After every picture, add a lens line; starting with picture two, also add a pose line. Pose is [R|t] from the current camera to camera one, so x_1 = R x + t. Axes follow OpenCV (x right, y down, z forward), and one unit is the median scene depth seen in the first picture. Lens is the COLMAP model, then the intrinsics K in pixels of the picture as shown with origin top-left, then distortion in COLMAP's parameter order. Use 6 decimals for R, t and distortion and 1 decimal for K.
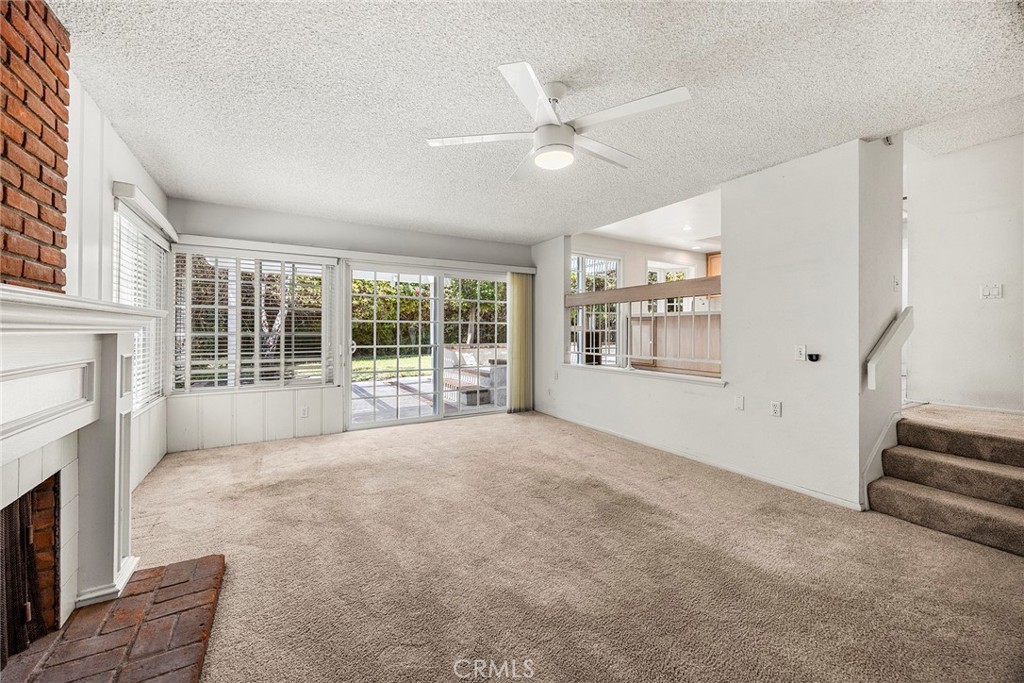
lens RADIAL K [[395.5, 0, 511.4], [0, 395.5, 334.8], [0, 0, 1]] dist [-0.000118, 0.000511]
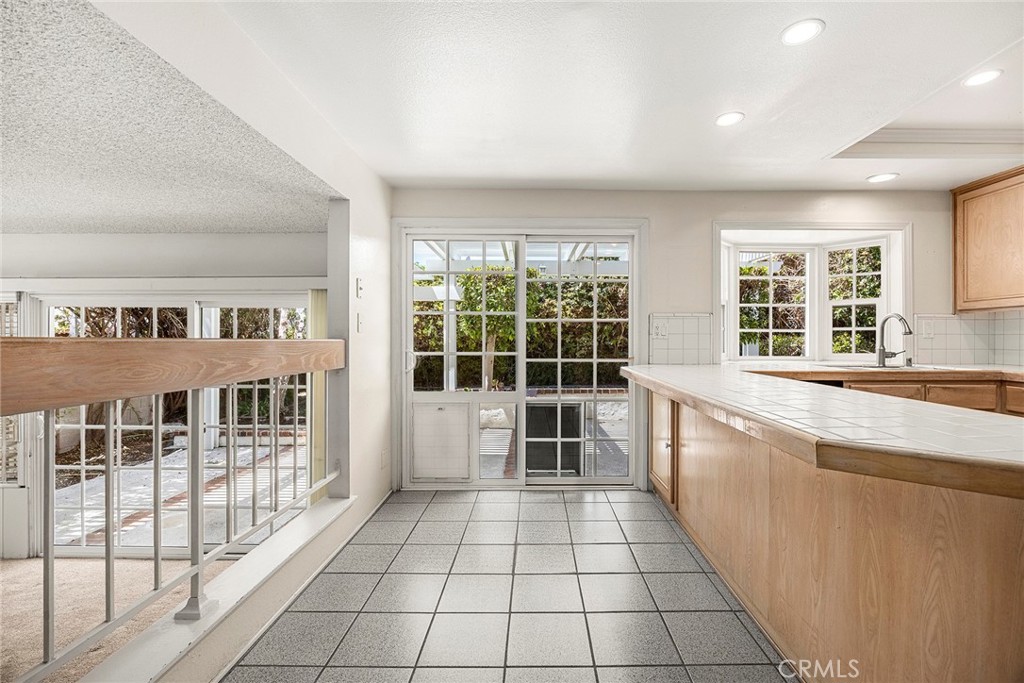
lens RADIAL K [[447.0, 0, 515.3], [0, 447.0, 339.2], [0, 0, 1]] dist [-0.011551, 0.001324]
pose [[0.868399, 0.000503, -0.495865, 0.645229], [0.000255, 0.999999, 0.001461, -0.124205], [0.495865, -0.001395, 0.868398, 0.816936]]
